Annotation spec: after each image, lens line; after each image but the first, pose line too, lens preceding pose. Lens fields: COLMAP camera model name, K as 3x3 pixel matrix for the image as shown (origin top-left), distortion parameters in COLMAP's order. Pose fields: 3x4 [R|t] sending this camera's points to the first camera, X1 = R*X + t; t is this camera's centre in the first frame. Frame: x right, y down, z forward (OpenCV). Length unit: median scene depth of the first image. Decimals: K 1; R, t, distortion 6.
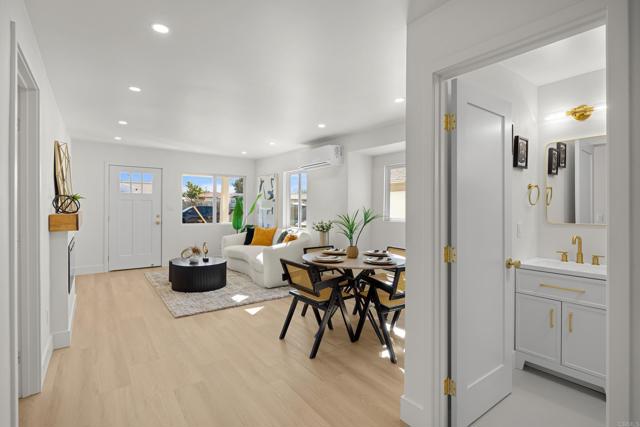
lens RADIAL K [[306.6, 0, 316.2], [0, 306.6, 205.8], [0, 0, 1]] dist [-0.015028, 0.003812]
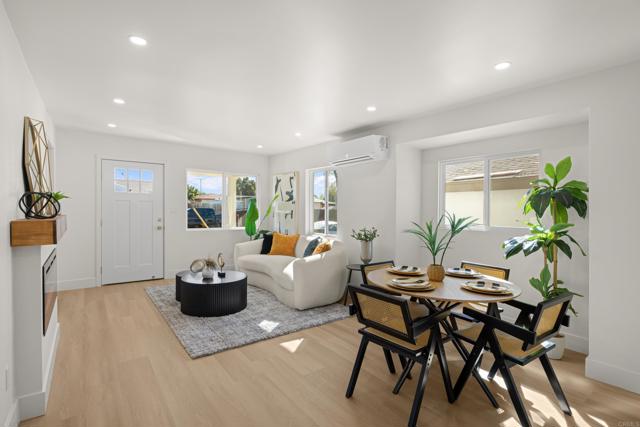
lens RADIAL K [[306.6, 0, 314.0], [0, 306.6, 213.9], [0, 0, 1]] dist [-0.015028, 0.003812]
pose [[0.999910, 0.005759, 0.012151, -0.139146], [-0.005979, 0.999817, 0.018174, -0.001623], [-0.012044, -0.018245, 0.999761, 0.203842]]
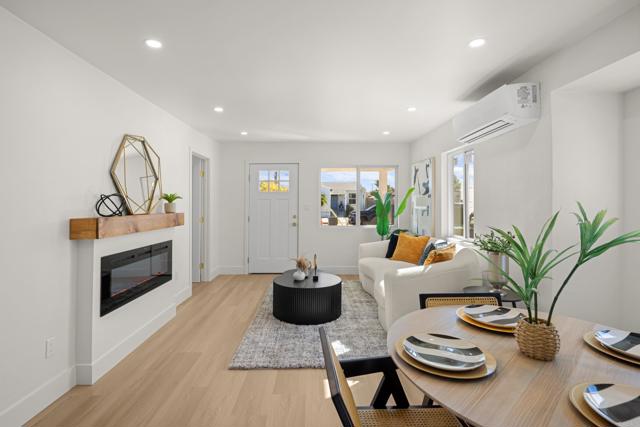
lens RADIAL K [[306.6, 0, 320.9], [0, 306.6, 203.1], [0, 0, 1]] dist [-0.015028, 0.003812]
pose [[0.817862, -0.013601, -0.575254, 0.089761], [0.012155, 0.999906, -0.006361, 0.000344], [0.575286, -0.001789, 0.817950, 0.443648]]
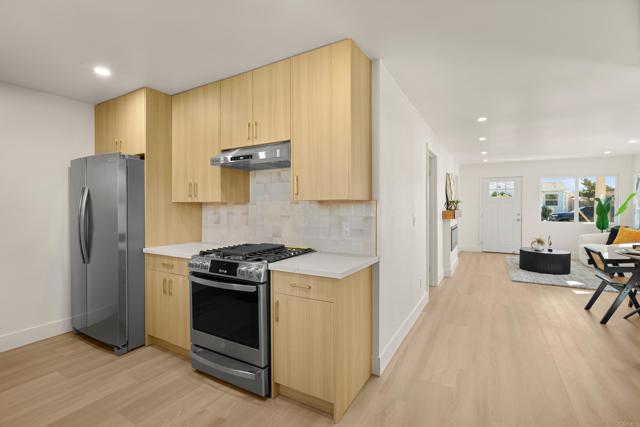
lens RADIAL K [[294.4, 0, 322.0], [0, 294.4, 208.5], [0, 0, 1]] dist [-0.005036, -0.000256]
pose [[0.404781, 0.000965, -0.914413, 0.383756], [0.005512, 0.999979, 0.003495, 0.001015], [0.914397, -0.006455, 0.404767, -0.347217]]
